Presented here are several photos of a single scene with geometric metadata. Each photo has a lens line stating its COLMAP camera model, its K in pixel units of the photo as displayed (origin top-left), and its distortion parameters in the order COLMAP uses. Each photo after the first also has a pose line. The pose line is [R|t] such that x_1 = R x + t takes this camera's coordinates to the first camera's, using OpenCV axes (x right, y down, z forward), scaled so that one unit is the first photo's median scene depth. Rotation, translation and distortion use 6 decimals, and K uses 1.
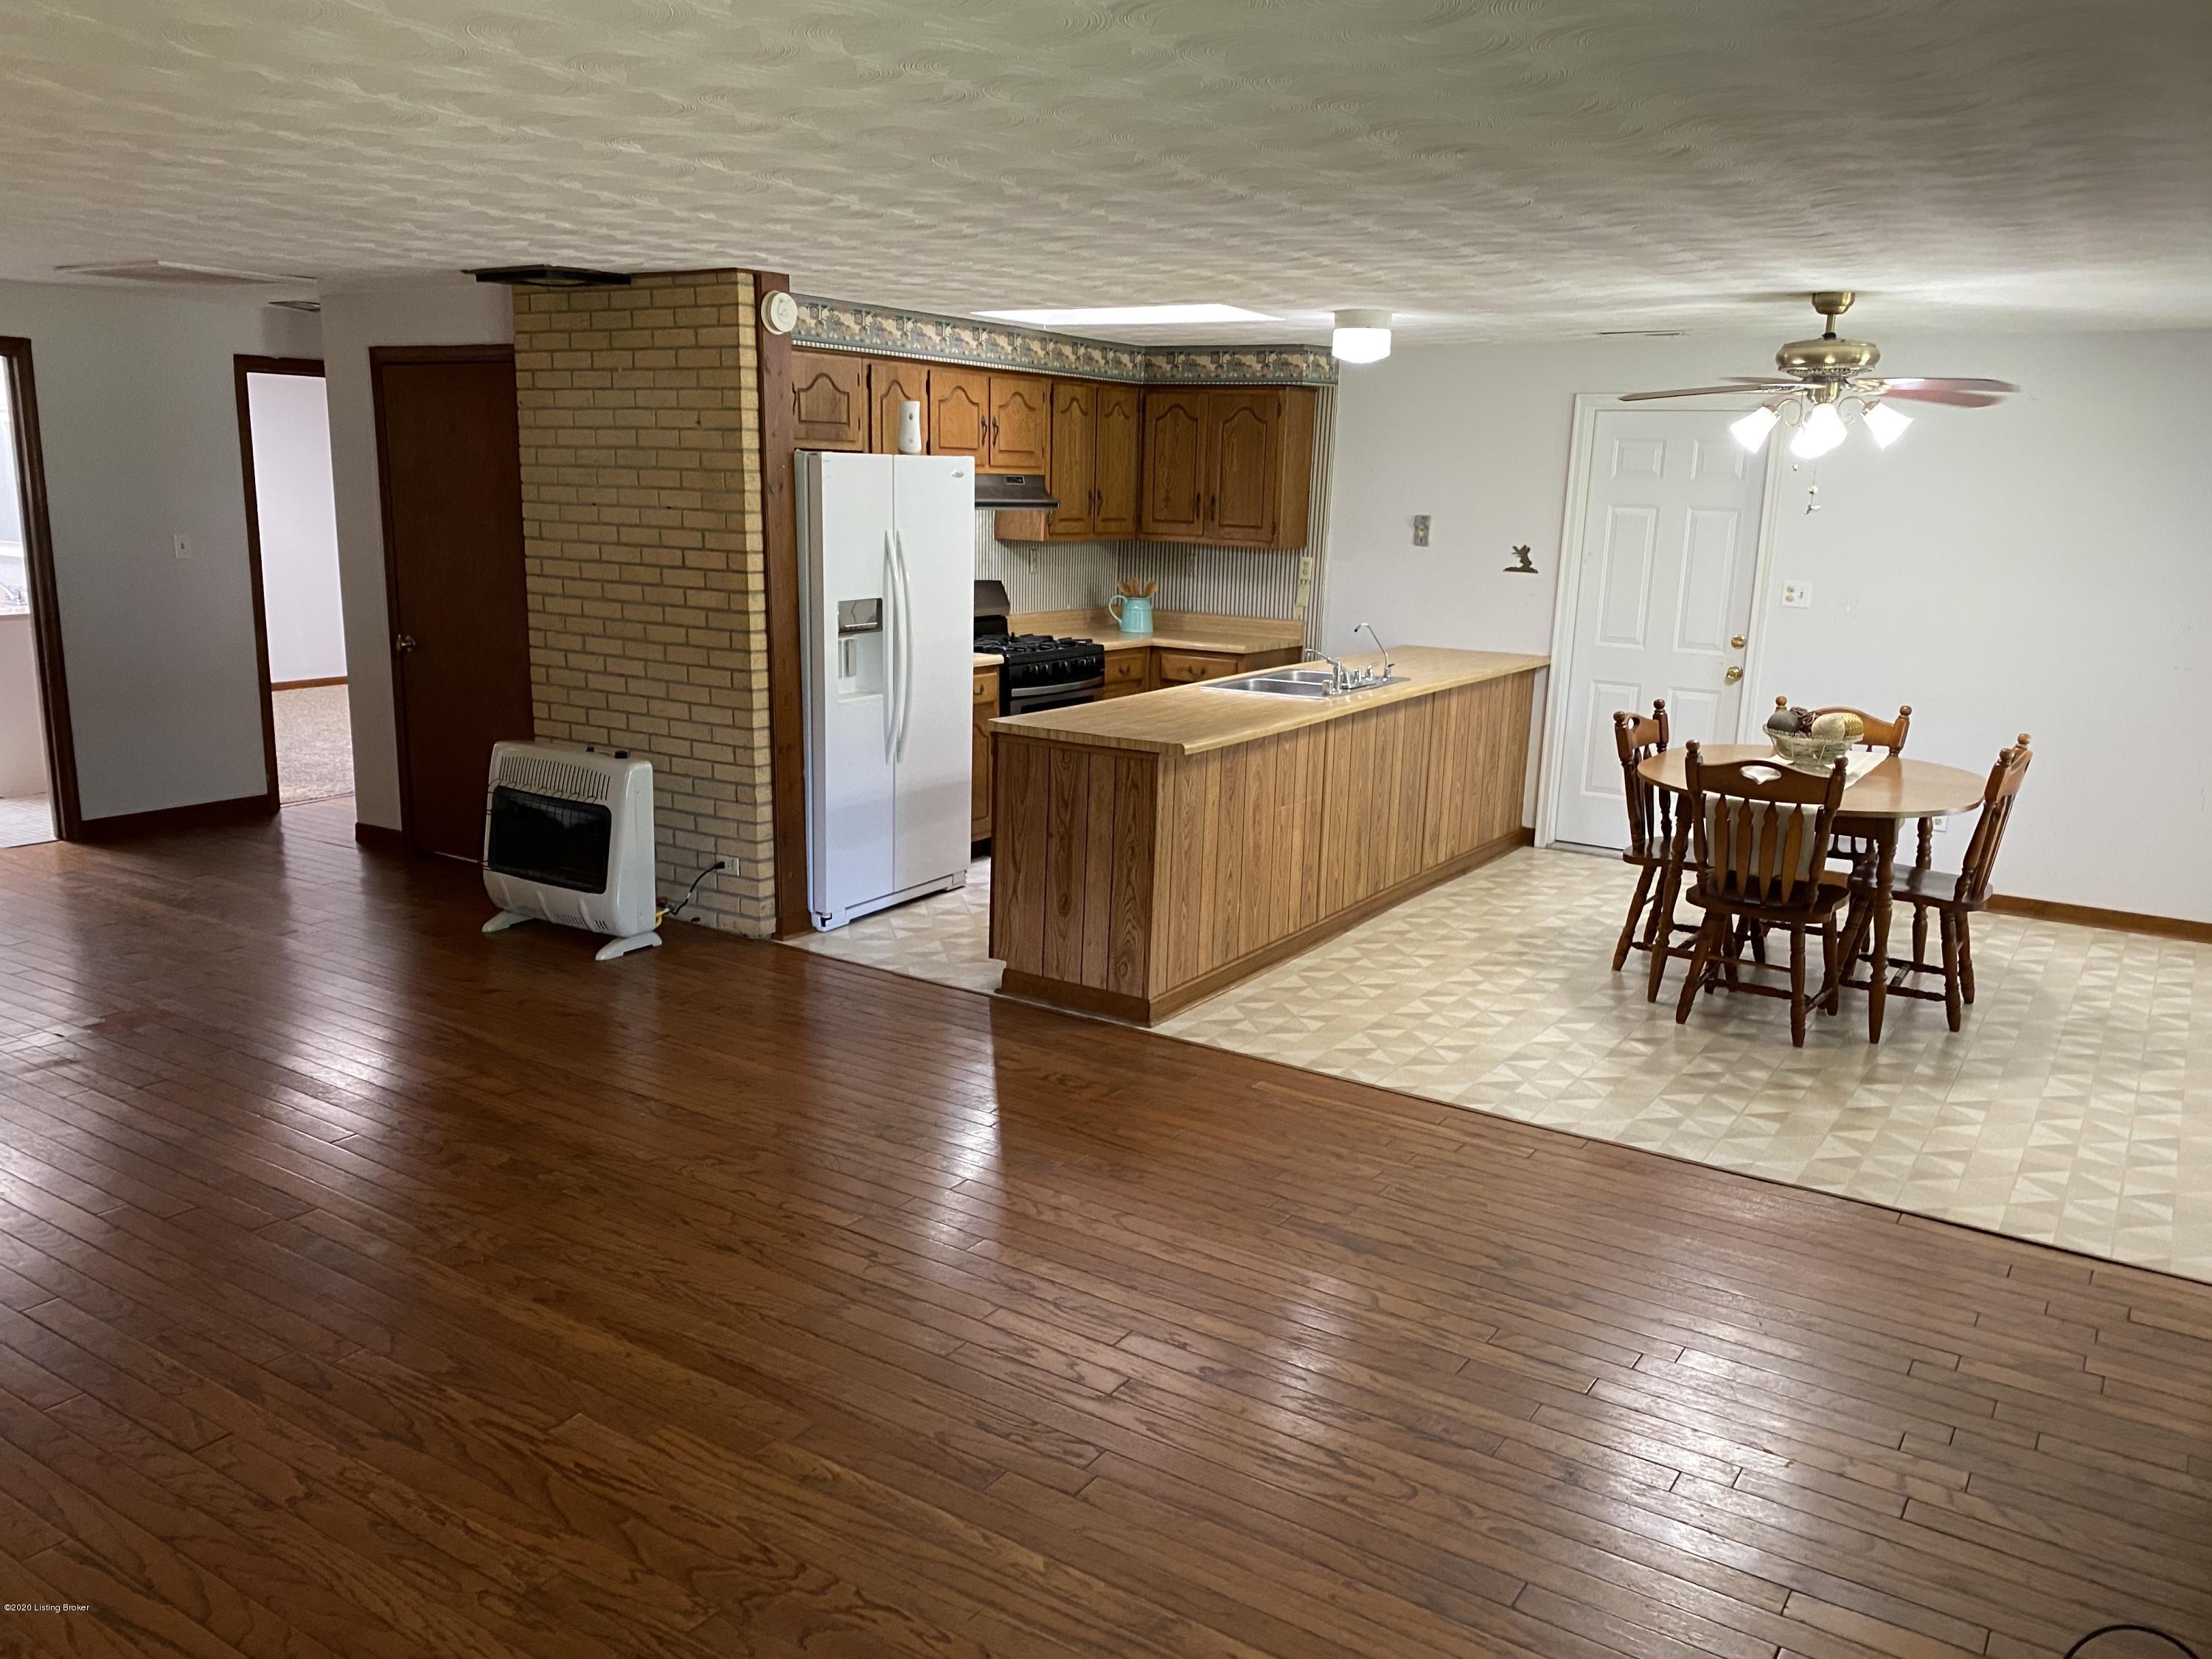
lens RADIAL K [[1707.2, 0, 1102.8], [0, 1707.2, 841.4], [0, 0, 1]] dist [-0.001573, -0.009104]
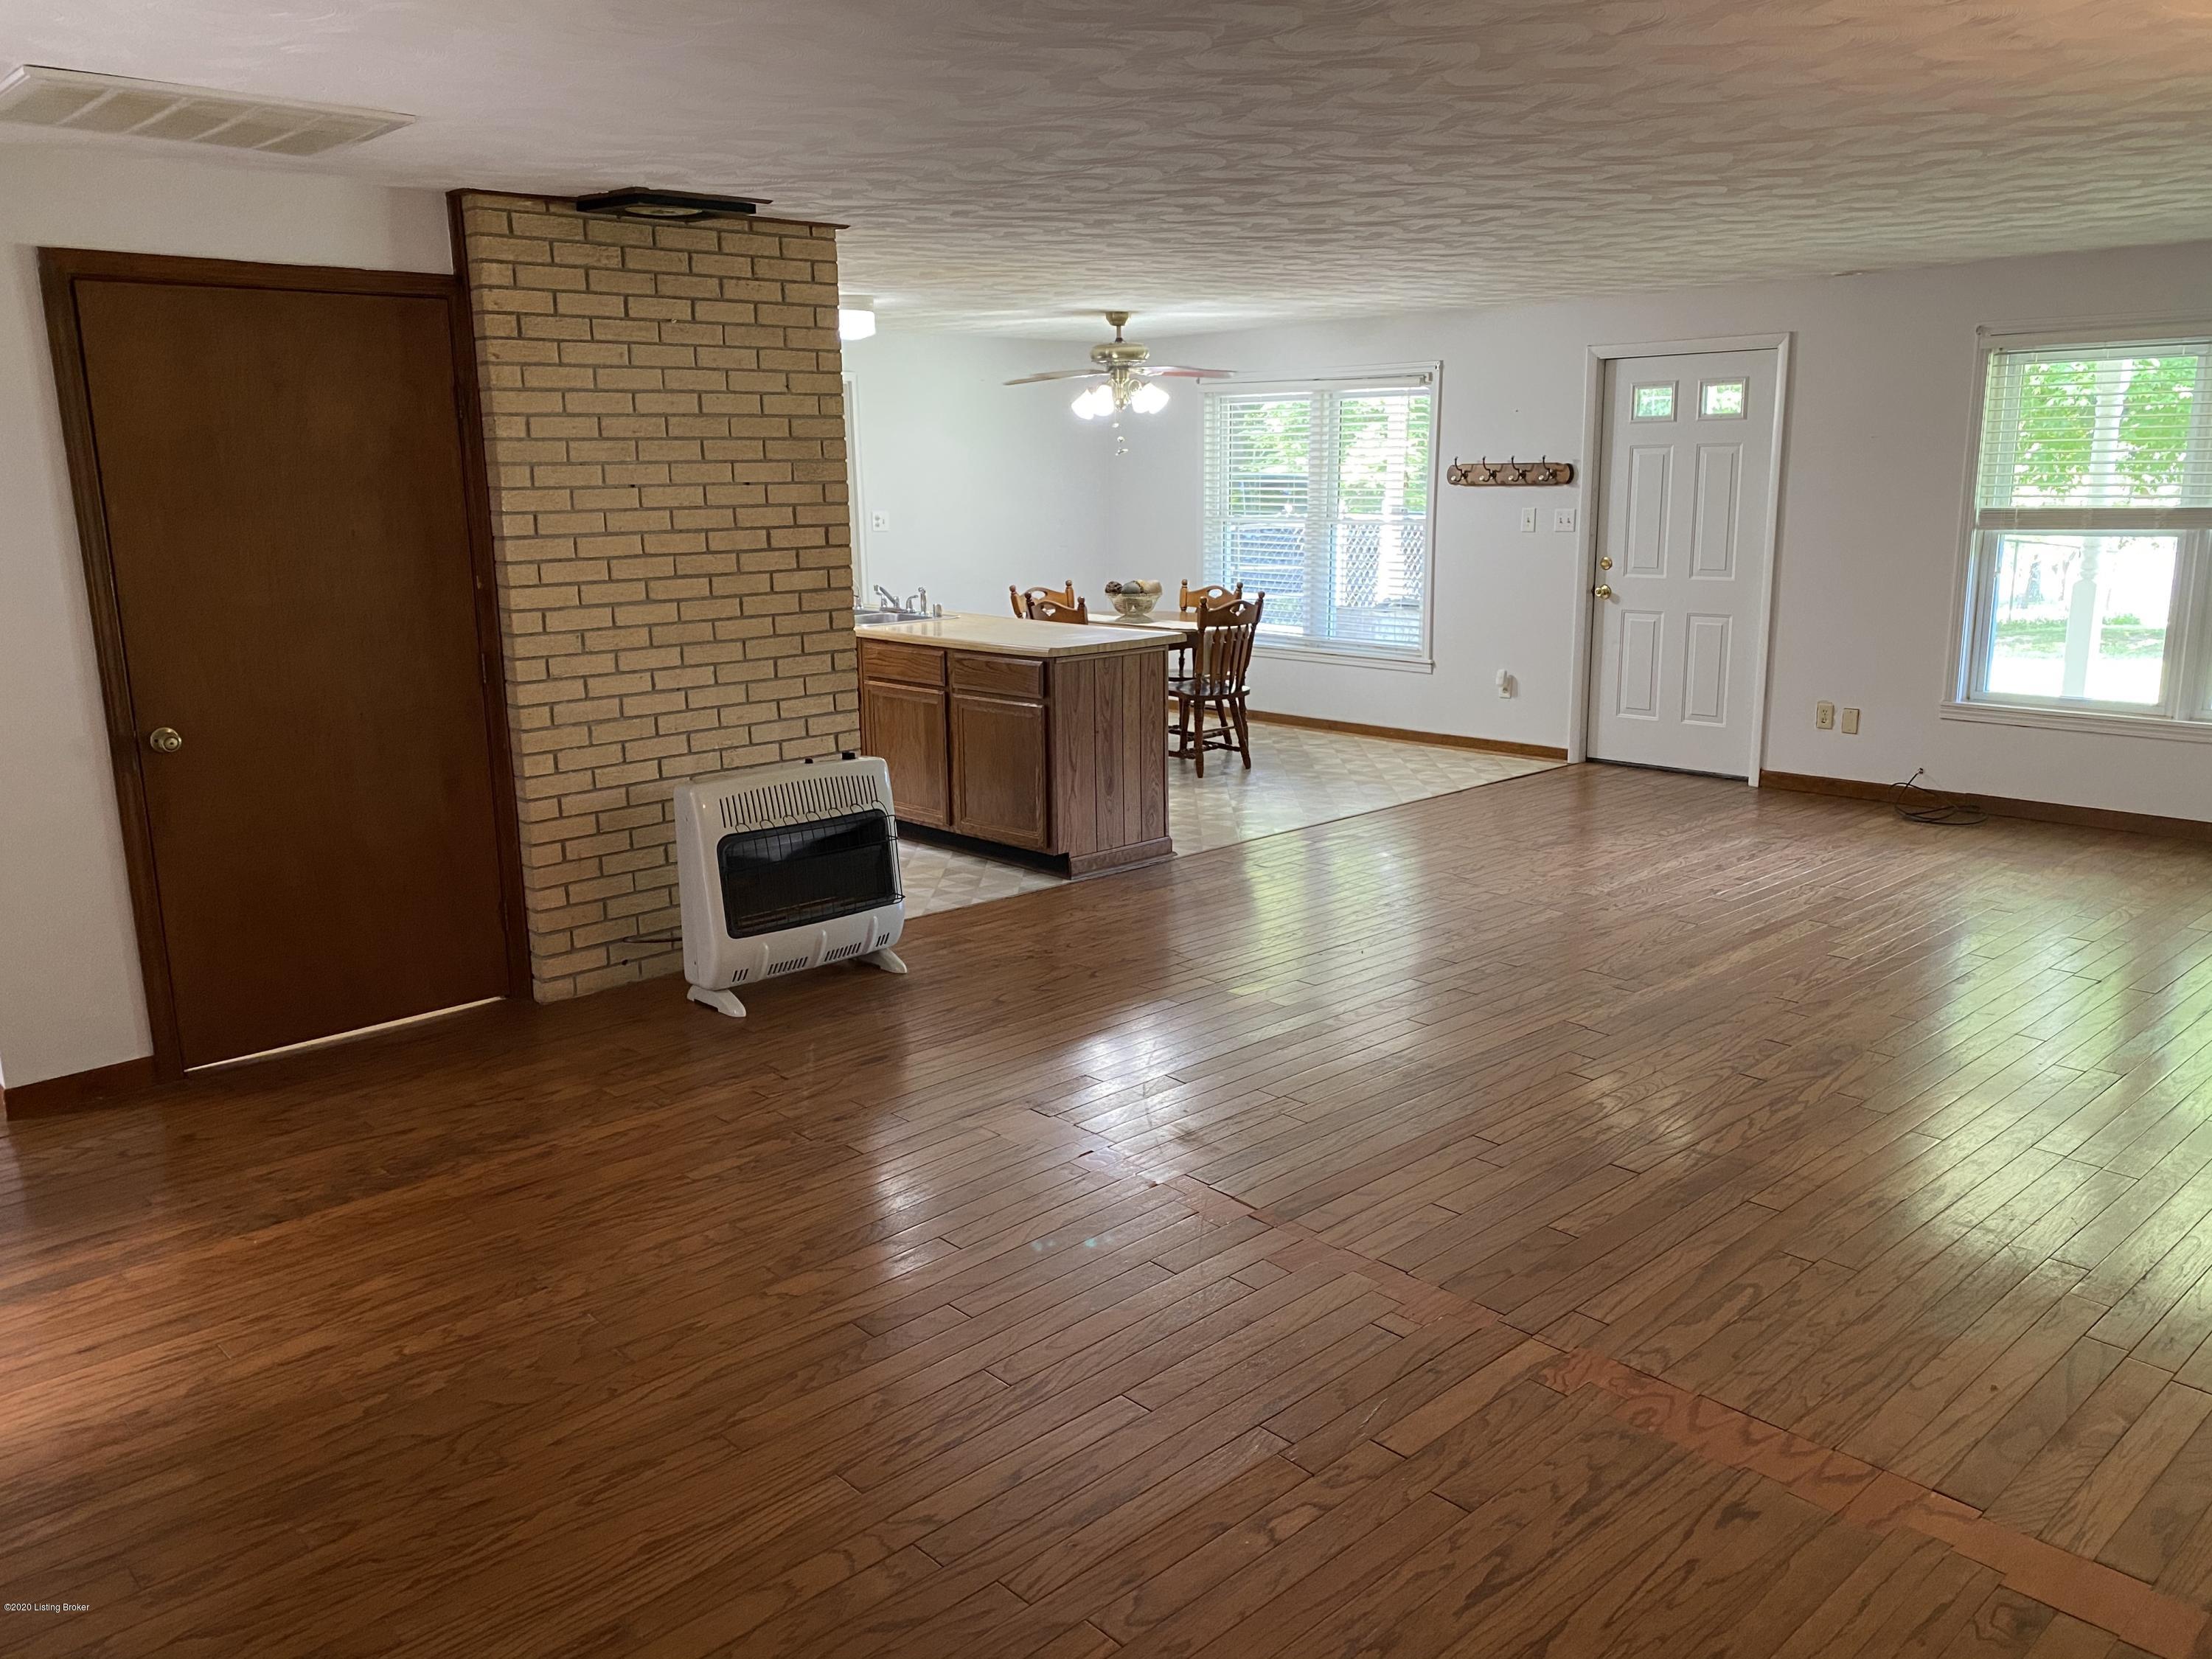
lens RADIAL K [[1707.2, 0, 1100.9], [0, 1707.2, 826.1], [0, 0, 1]] dist [-0.001573, -0.009104]
pose [[0.228333, -0.231931, 0.945554, -1.171744], [0.226607, 0.957197, 0.180066, -0.154836], [-0.946844, 0.173154, 0.271117, 0.668221]]
